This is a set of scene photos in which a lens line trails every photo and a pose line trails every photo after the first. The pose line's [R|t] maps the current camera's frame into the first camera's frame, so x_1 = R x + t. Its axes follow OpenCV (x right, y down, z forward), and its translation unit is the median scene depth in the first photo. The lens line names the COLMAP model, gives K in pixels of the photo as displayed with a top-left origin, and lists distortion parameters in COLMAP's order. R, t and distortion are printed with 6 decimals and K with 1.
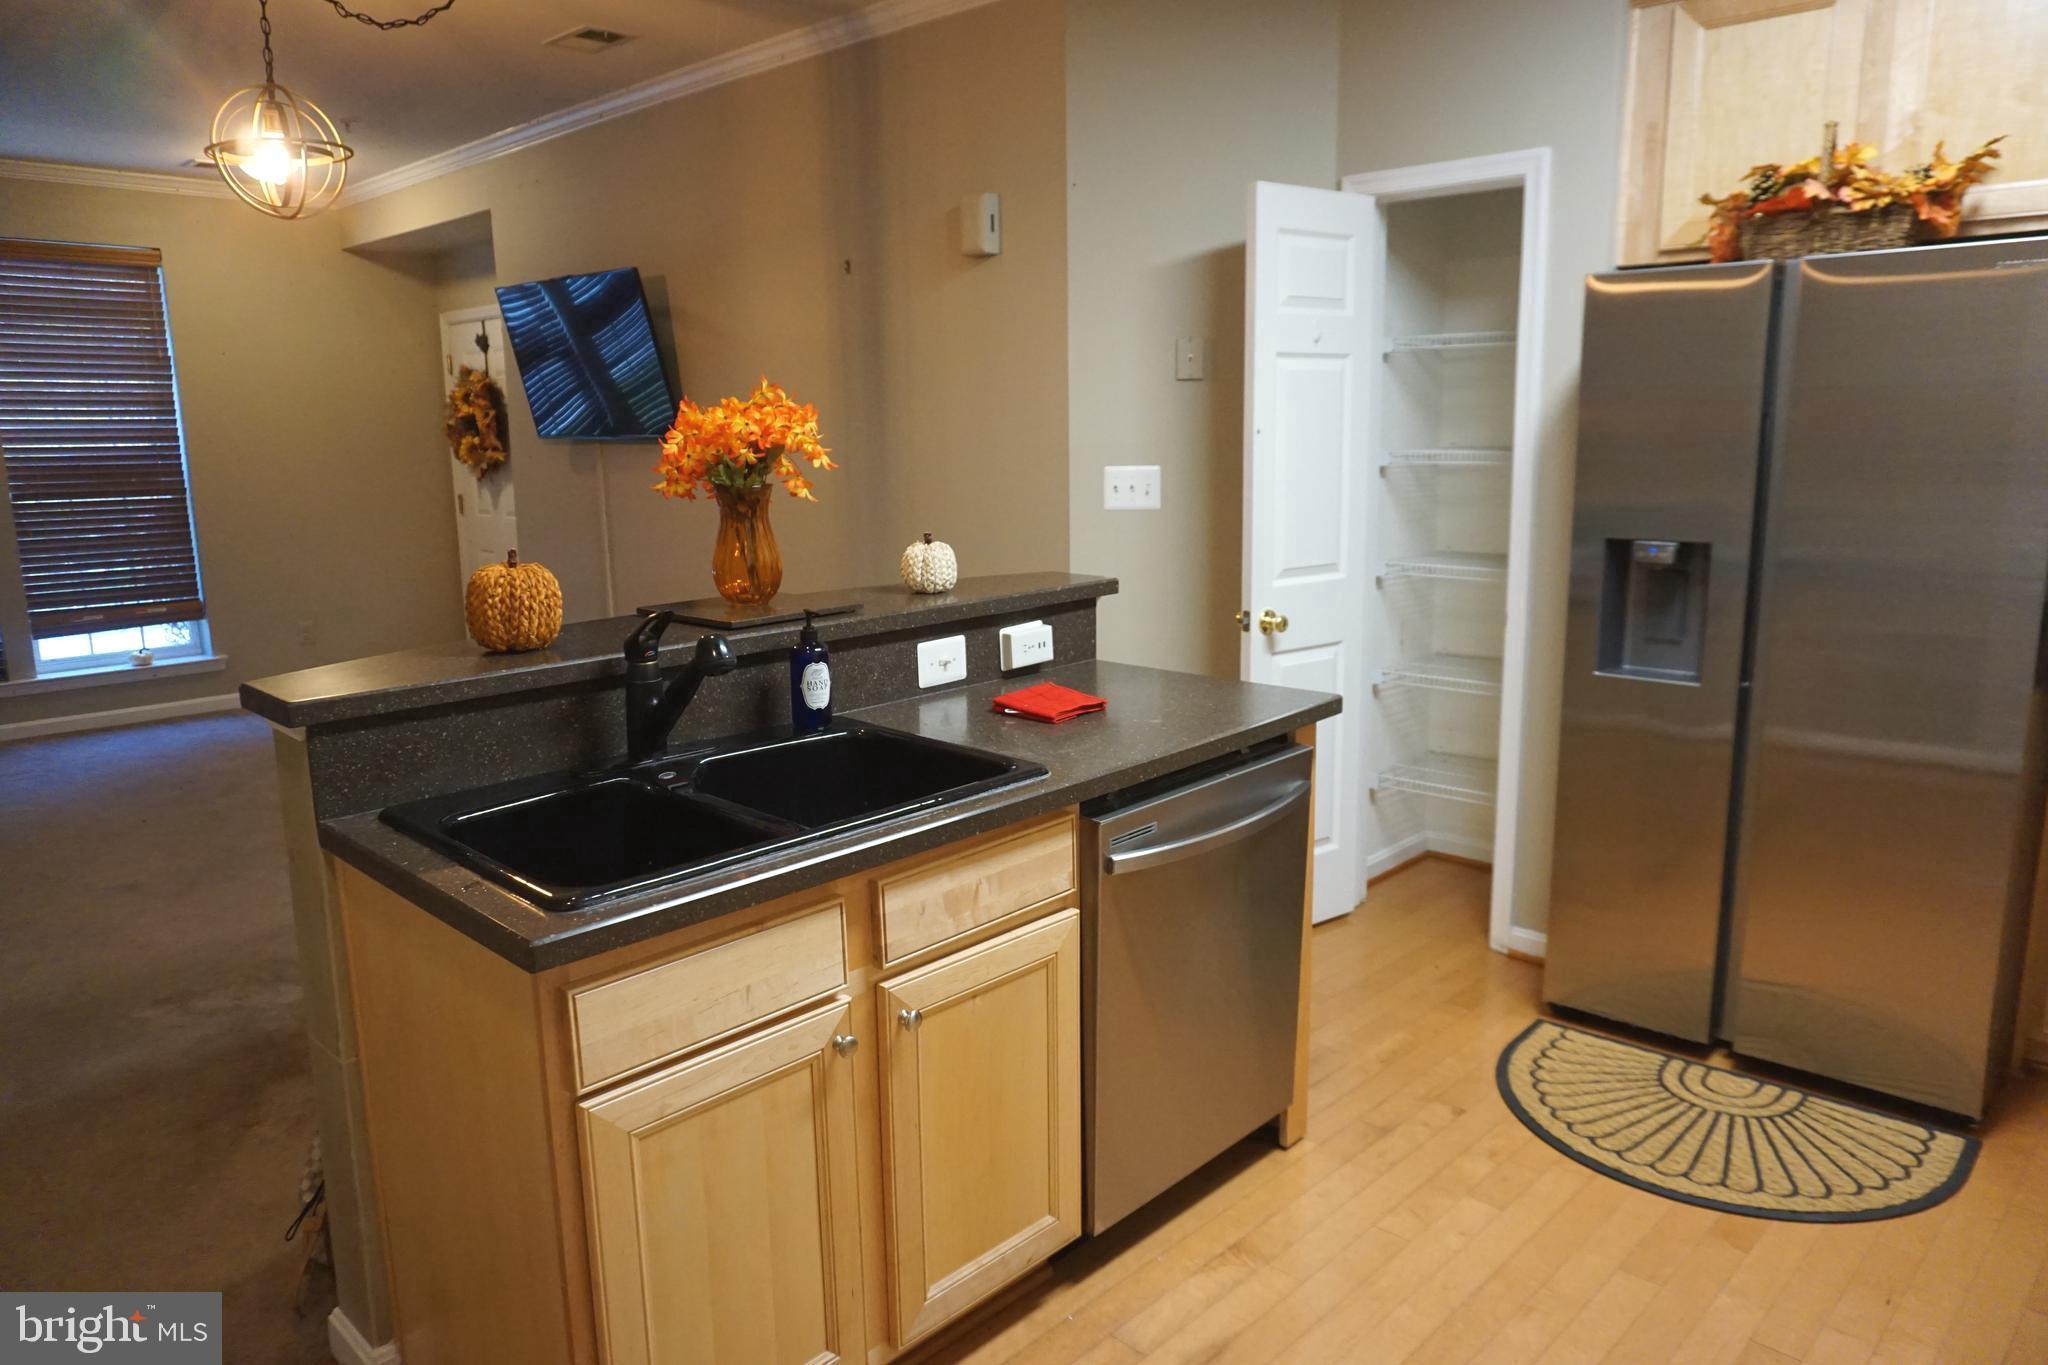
lens RADIAL K [[1372.5, 0, 1024.0], [0, 1372.5, 682.5], [0, 0, 1]] dist [-0.042898, 0.006372]
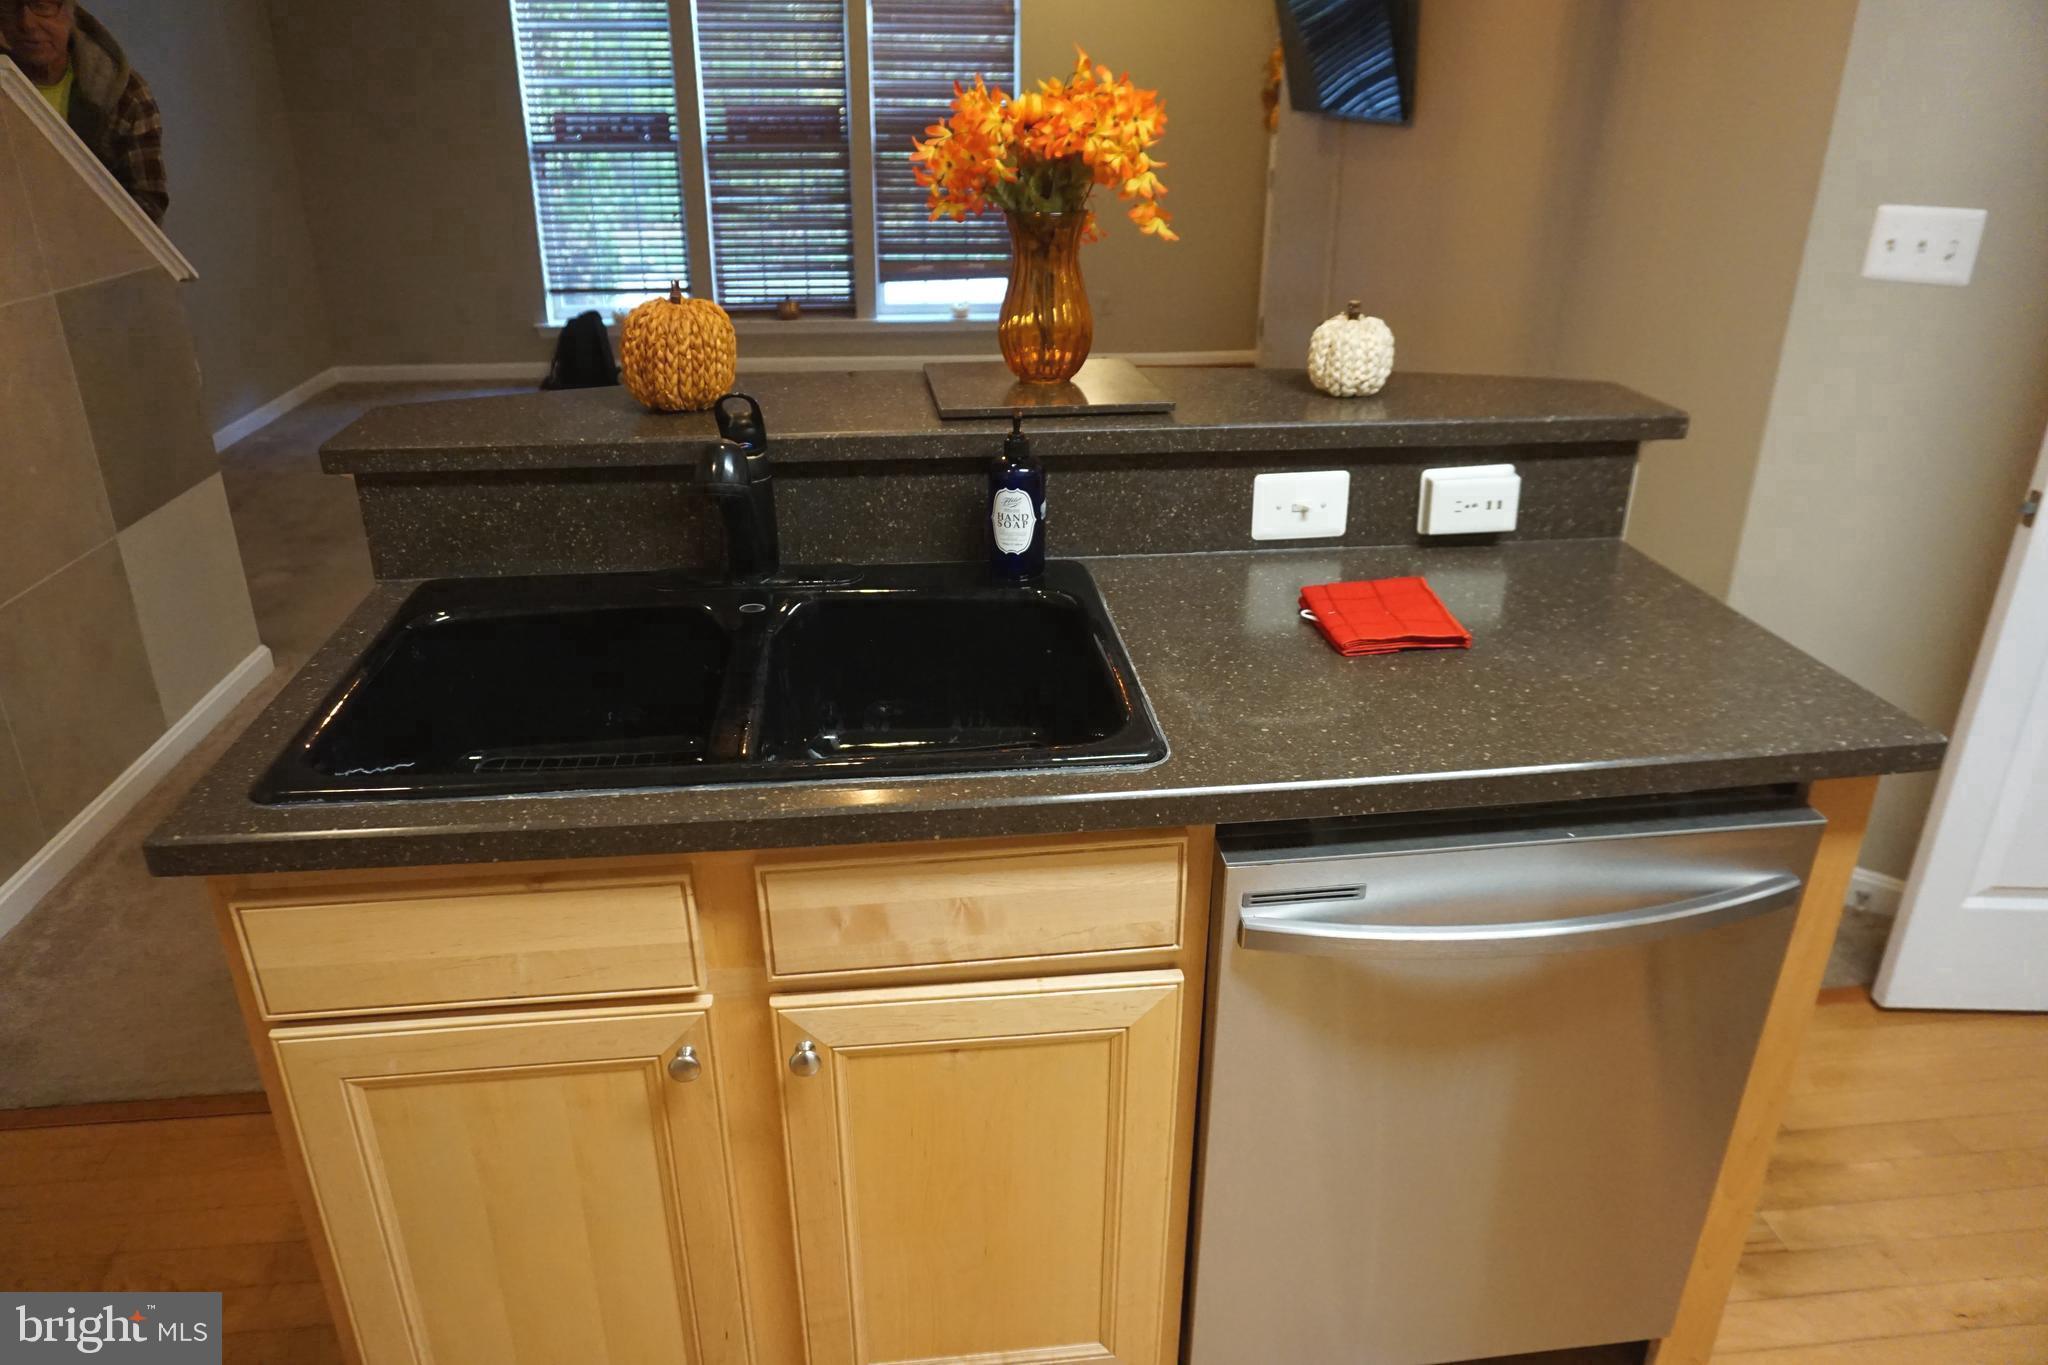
lens RADIAL K [[1341.1, 0, 1024.0], [0, 1341.1, 682.5], [0, 0, 1]] dist [-0.015519, 0.002746]
pose [[0.770809, 0.277268, -0.573565, 0.255571], [-0.138092, 0.951634, 0.274451, -0.102148], [0.621920, -0.132344, 0.771816, 0.435607]]
